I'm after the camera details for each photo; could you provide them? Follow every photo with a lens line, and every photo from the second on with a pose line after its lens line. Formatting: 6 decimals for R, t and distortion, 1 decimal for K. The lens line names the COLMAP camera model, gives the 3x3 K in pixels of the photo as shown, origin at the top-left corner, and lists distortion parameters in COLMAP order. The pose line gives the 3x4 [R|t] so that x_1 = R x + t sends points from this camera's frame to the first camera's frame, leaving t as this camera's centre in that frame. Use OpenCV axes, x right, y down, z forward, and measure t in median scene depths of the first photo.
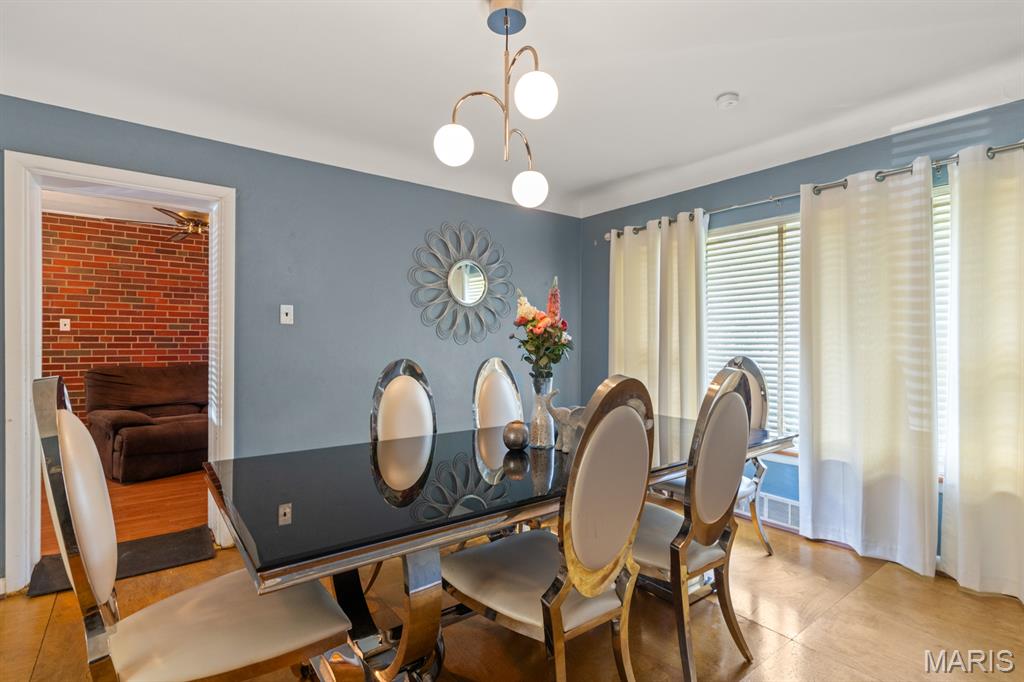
lens RADIAL K [[492.1, 0, 515.2], [0, 492.1, 340.1], [0, 0, 1]] dist [0.001552, 0.001336]
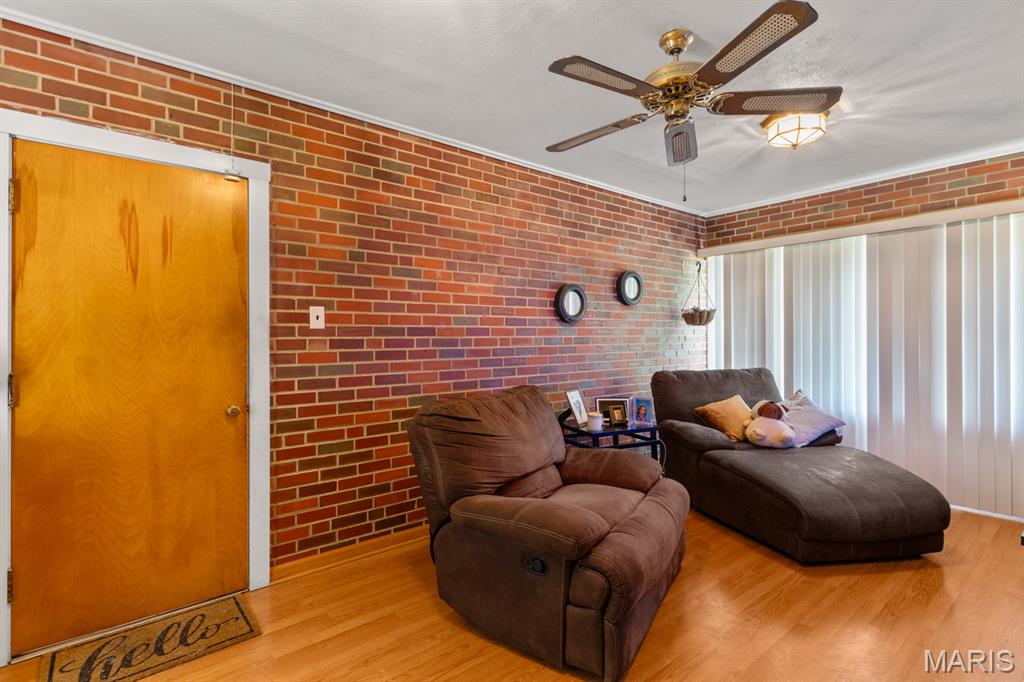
lens RADIAL K [[492.1, 0, 517.8], [0, 492.1, 339.9], [0, 0, 1]] dist [0.001552, 0.001336]
pose [[0.998626, -0.010493, 0.051334, -0.719123], [0.010162, 0.999926, 0.006691, -0.008381], [-0.051401, -0.006160, 0.998659, 0.459183]]
